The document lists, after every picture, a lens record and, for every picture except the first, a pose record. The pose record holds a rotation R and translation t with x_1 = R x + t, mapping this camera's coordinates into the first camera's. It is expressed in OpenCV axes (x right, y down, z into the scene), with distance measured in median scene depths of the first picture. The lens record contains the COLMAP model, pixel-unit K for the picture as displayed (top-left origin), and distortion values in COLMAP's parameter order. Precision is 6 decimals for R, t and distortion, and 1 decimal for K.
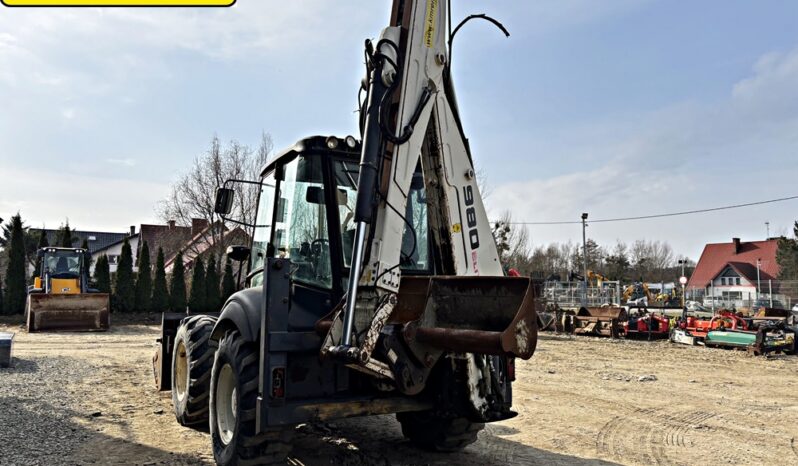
lens RADIAL K [[601.3, 0, 396.2], [0, 601.3, 243.7], [0, 0, 1]] dist [0.062832, -0.069012]
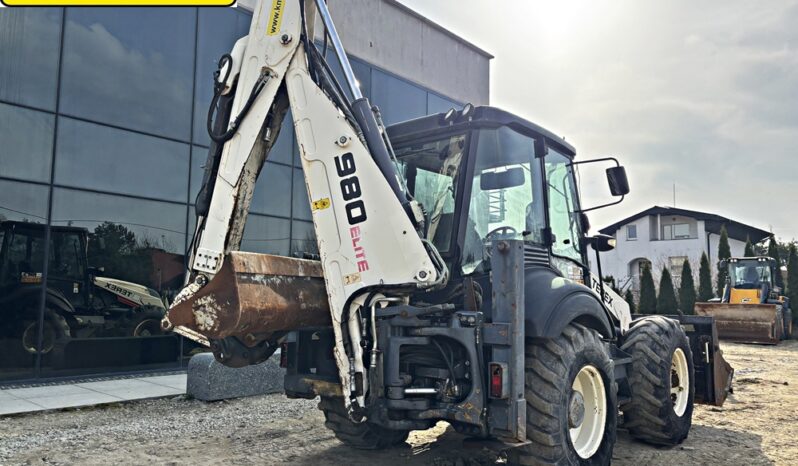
lens RADIAL K [[599.3, 0, 398.7], [0, 599.3, 243.6], [0, 0, 1]] dist [0.059864, -0.074269]
pose [[0.341820, -0.088164, -0.935621, 0.623996], [0.062375, 0.995523, -0.071020, 0.066846], [0.937693, -0.034084, 0.345789, 0.492696]]
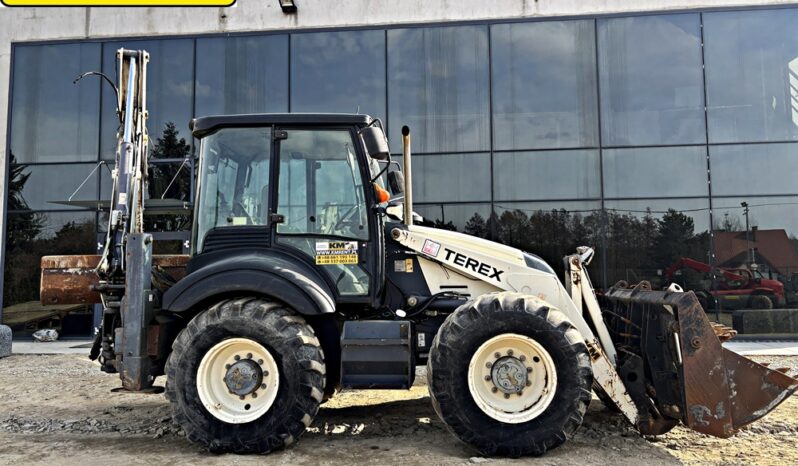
lens RADIAL K [[606.5, 0, 399.9], [0, 606.5, 233.9], [0, 0, 1]] dist [0.026967, -0.004006]
pose [[-0.554857, -0.064420, -0.829448, 0.561824], [0.074552, 0.989136, -0.126694, 0.146559], [0.828598, -0.132135, -0.544027, 1.439688]]
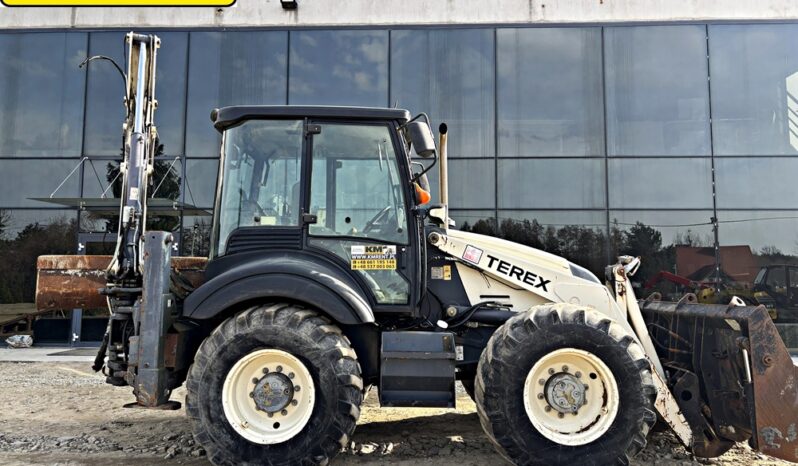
lens RADIAL K [[607.2, 0, 399.0], [0, 607.2, 233.0], [0, 0, 1]] dist [0.025350, -0.007709]
pose [[-0.510185, -0.088336, -0.855516, 0.561923], [0.060873, 0.988508, -0.138369, 0.138904], [0.857908, -0.122672, -0.498945, 1.337669]]
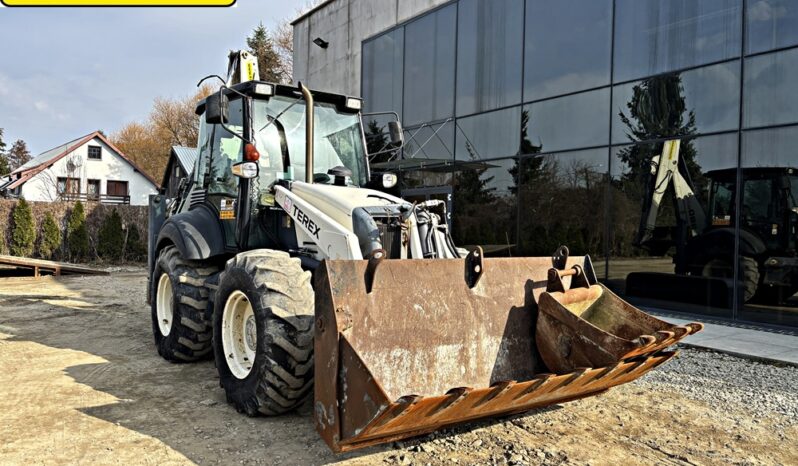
lens RADIAL K [[607.1, 0, 392.2], [0, 607.1, 234.7], [0, 0, 1]] dist [0.062691, -0.069923]
pose [[-0.995578, -0.025654, -0.090364, -0.167564], [-0.019490, 0.997465, -0.068445, 0.161036], [0.091890, -0.066381, -0.993554, 1.847014]]
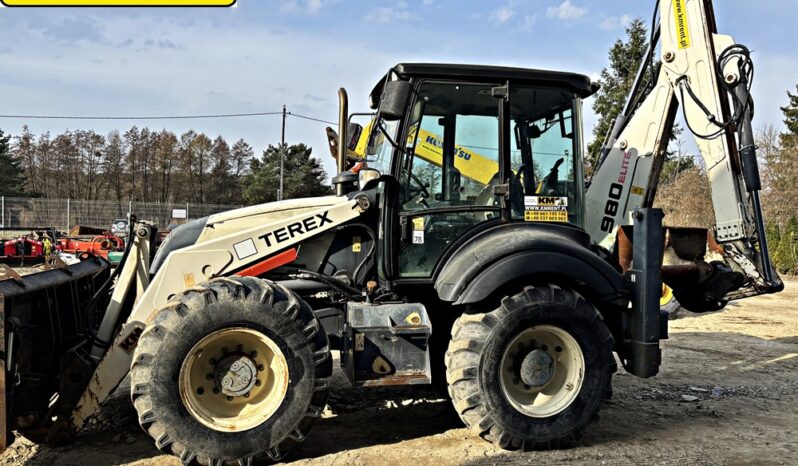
lens RADIAL K [[601.3, 0, 396.2], [0, 601.3, 243.7], [0, 0, 1]] dist [0.062832, -0.069012]
pose [[0.282103, -0.039538, 0.958569, -0.836182], [-0.097924, 0.992745, 0.069766, 0.034574], [-0.954374, -0.113548, 0.276184, 0.718268]]
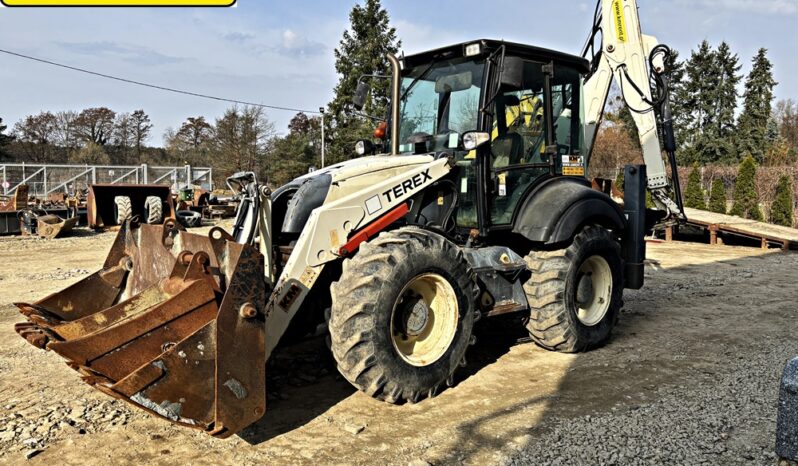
lens RADIAL K [[606.1, 0, 390.9], [0, 606.1, 230.1], [0, 0, 1]] dist [0.070991, -0.087612]
pose [[-0.176456, -0.091665, 0.980031, -0.949962], [-0.090256, 0.992967, 0.076624, 0.074497], [-0.980162, -0.074933, -0.183489, 1.152785]]
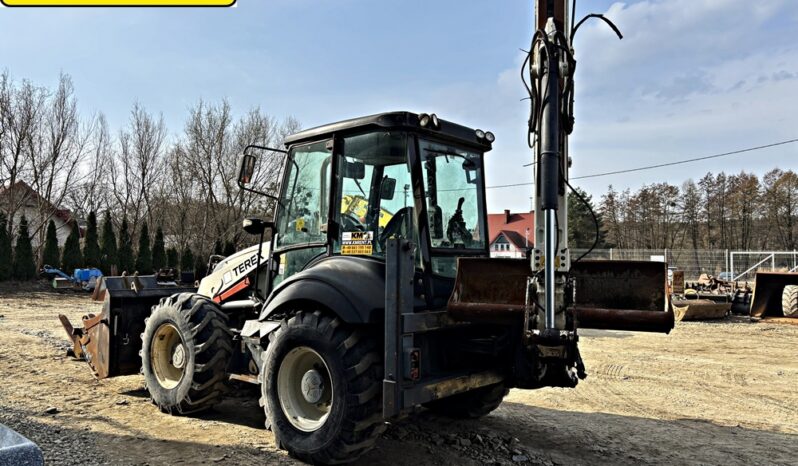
lens RADIAL K [[599.3, 0, 398.7], [0, 599.3, 243.6], [0, 0, 1]] dist [0.059864, -0.074269]
pose [[0.937945, 0.010086, 0.346638, -0.343873], [-0.030819, 0.998046, 0.054351, -0.013389], [-0.345412, -0.061662, 0.936423, 0.059602]]
